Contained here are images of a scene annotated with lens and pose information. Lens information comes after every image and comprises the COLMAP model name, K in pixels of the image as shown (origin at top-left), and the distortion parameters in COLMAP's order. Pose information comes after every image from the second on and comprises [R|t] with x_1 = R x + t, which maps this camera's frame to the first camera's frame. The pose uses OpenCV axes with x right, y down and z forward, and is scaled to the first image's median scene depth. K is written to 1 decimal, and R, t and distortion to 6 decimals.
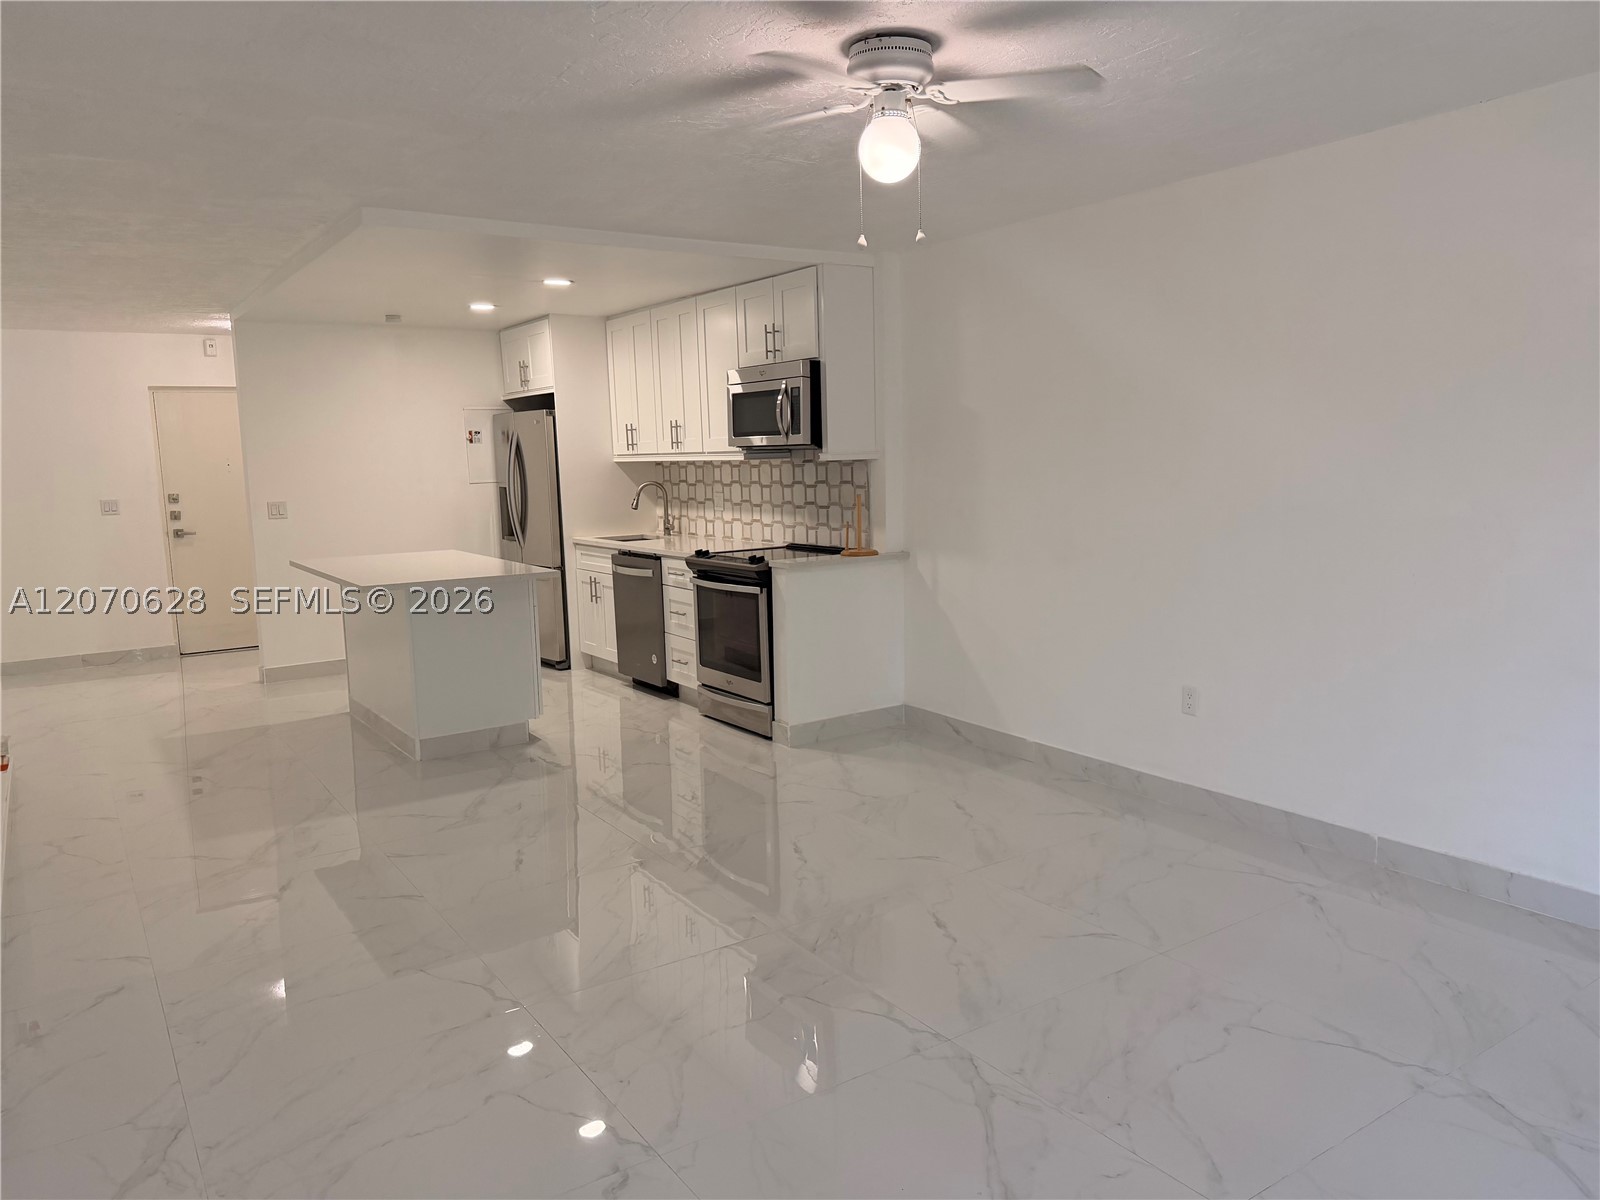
lens RADIAL K [[1114.9, 0, 803.2], [0, 1114.9, 604.0], [0, 0, 1]] dist [0.164666, -0.282162]
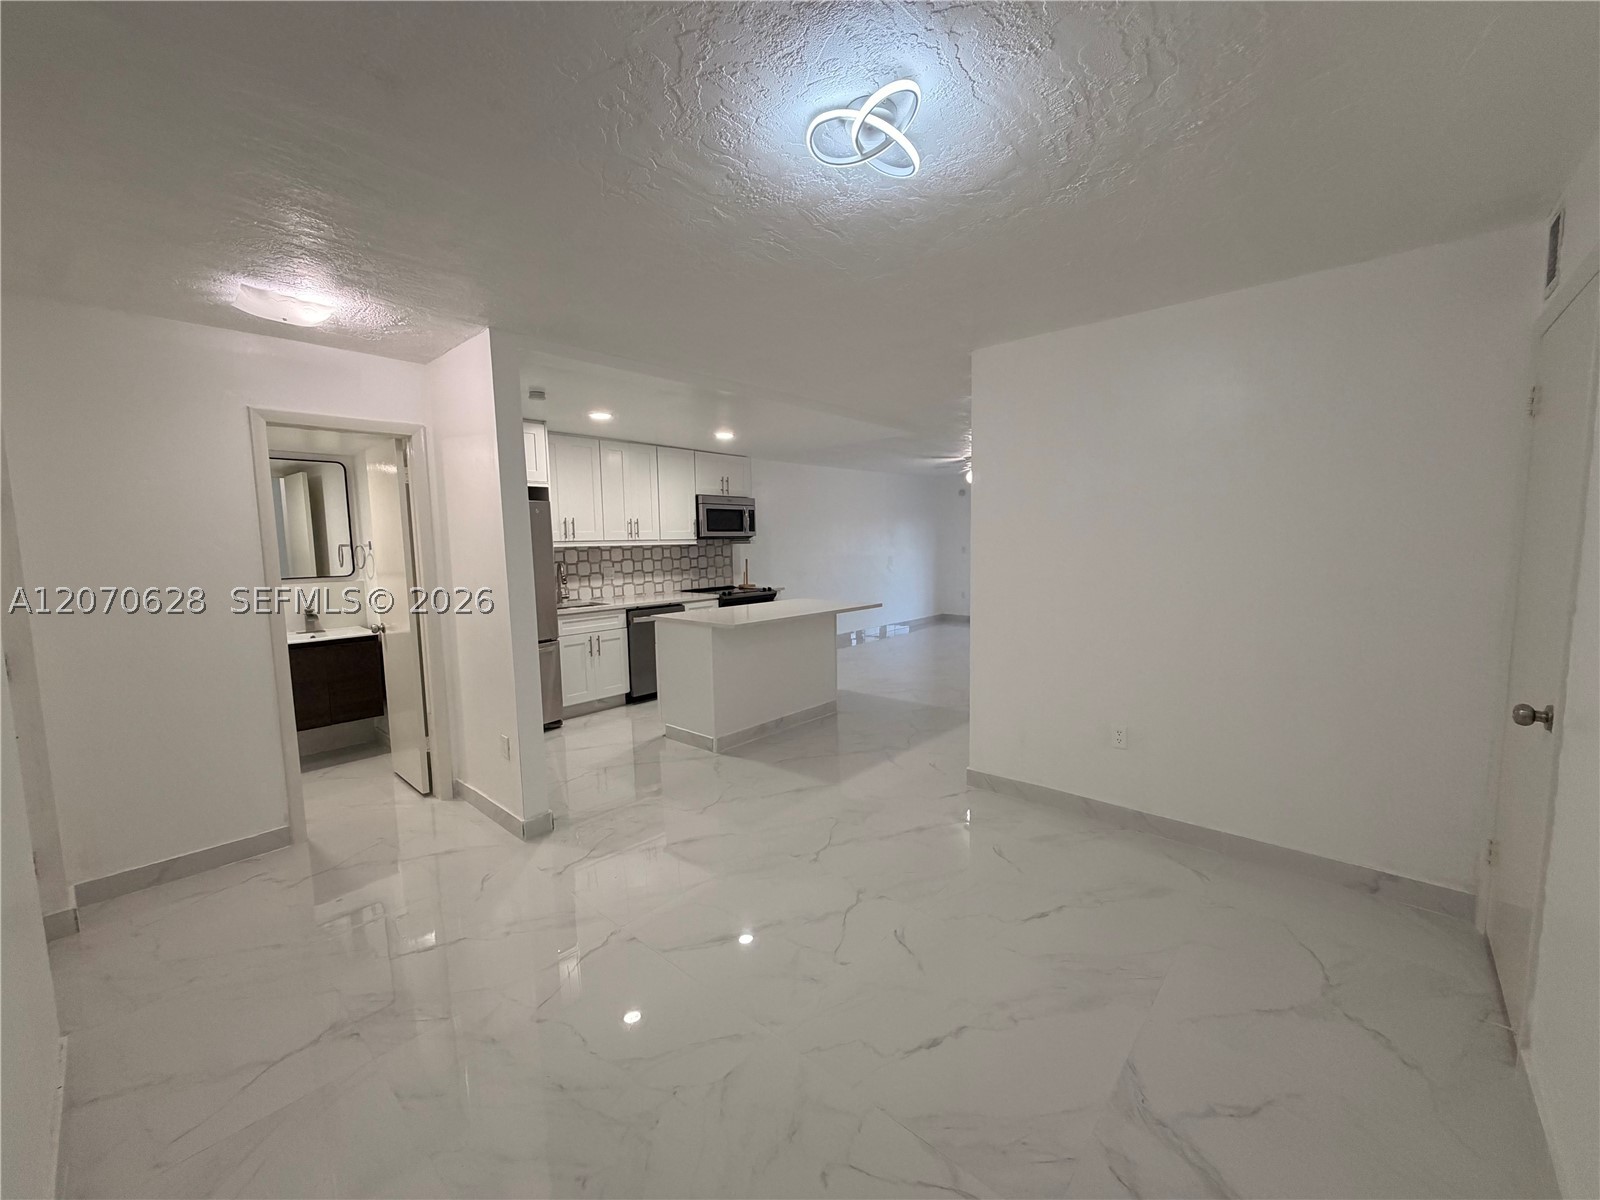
lens RADIAL K [[636.7, 0, 794.8], [0, 636.7, 603.7], [0, 0, 1]] dist [0.000252, -0.000004]
pose [[-0.236917, -0.068773, 0.969093, -1.023884], [0.152482, 0.982497, 0.107003, -0.112039], [-0.959489, 0.173120, -0.222283, 1.020204]]
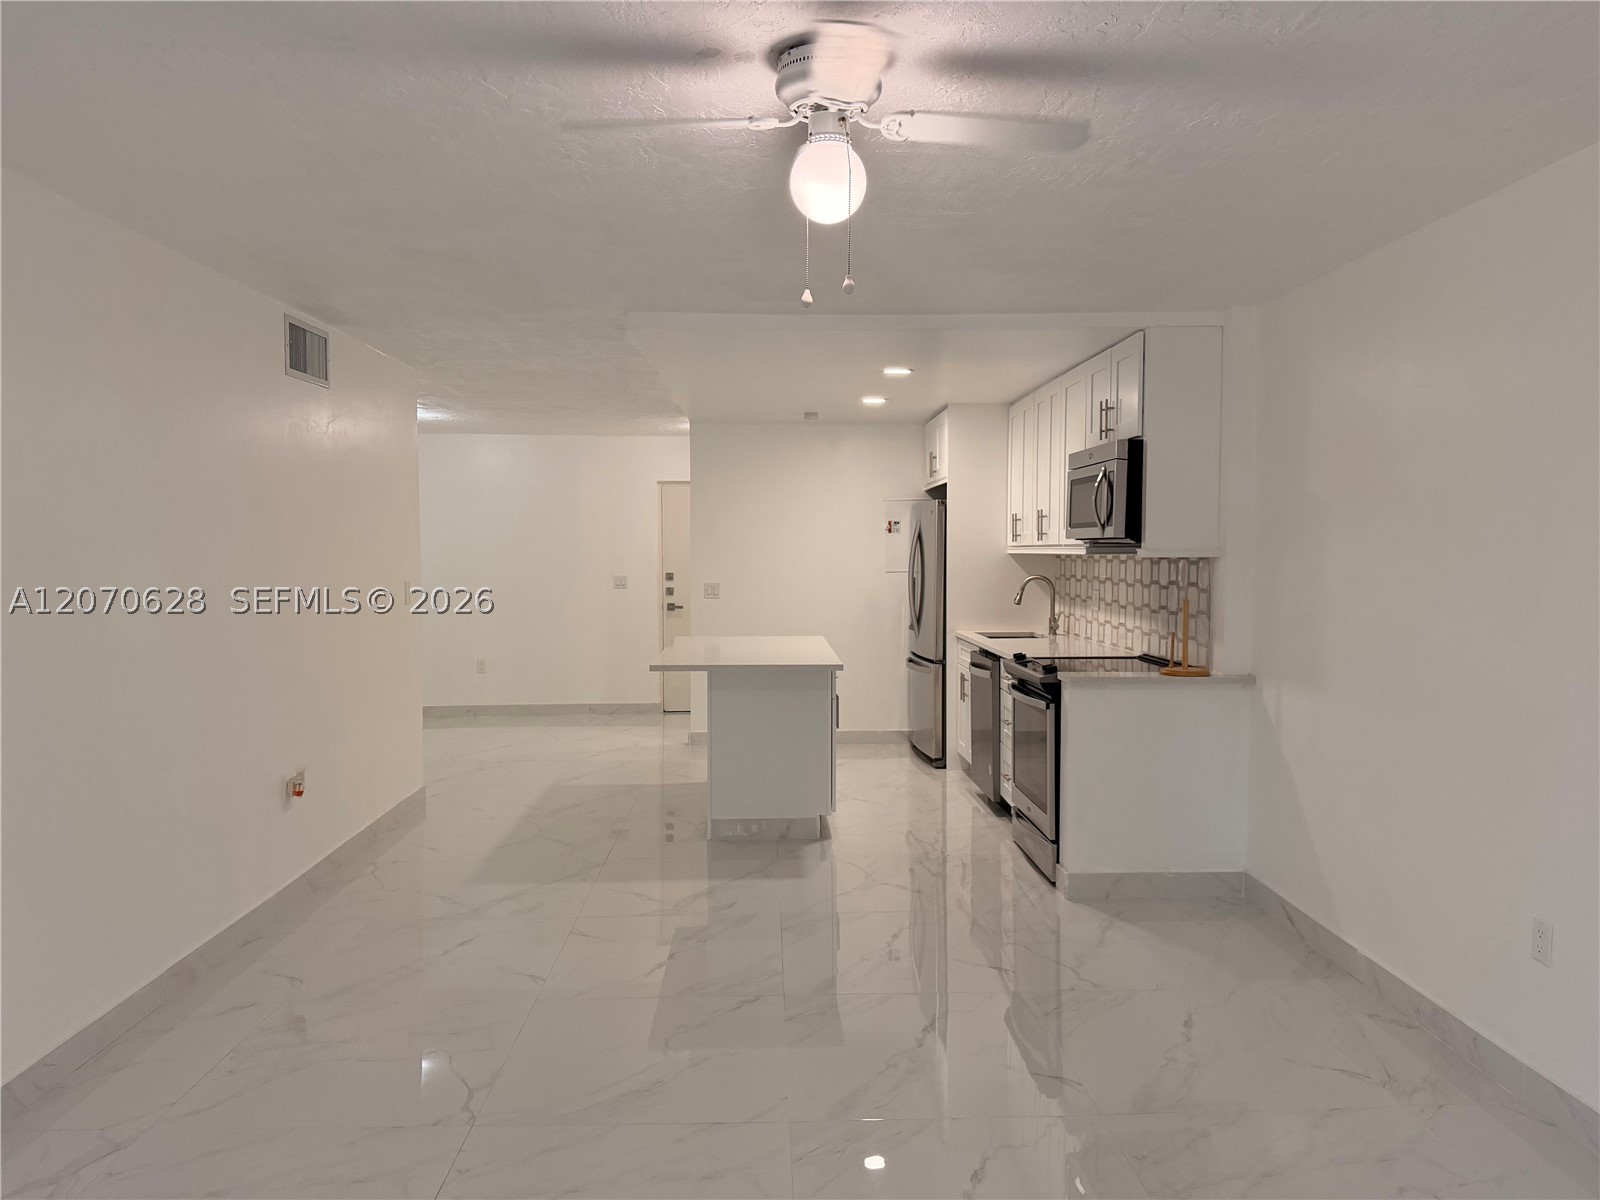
lens RADIAL K [[1114.9, 0, 803.2], [0, 1114.9, 604.0], [0, 0, 1]] dist [0.164666, -0.282162]
pose [[0.849523, 0.050439, -0.525135, 0.207483], [-0.091182, 0.994476, -0.051988, -0.023078], [0.519612, 0.092047, 0.849429, 0.134745]]
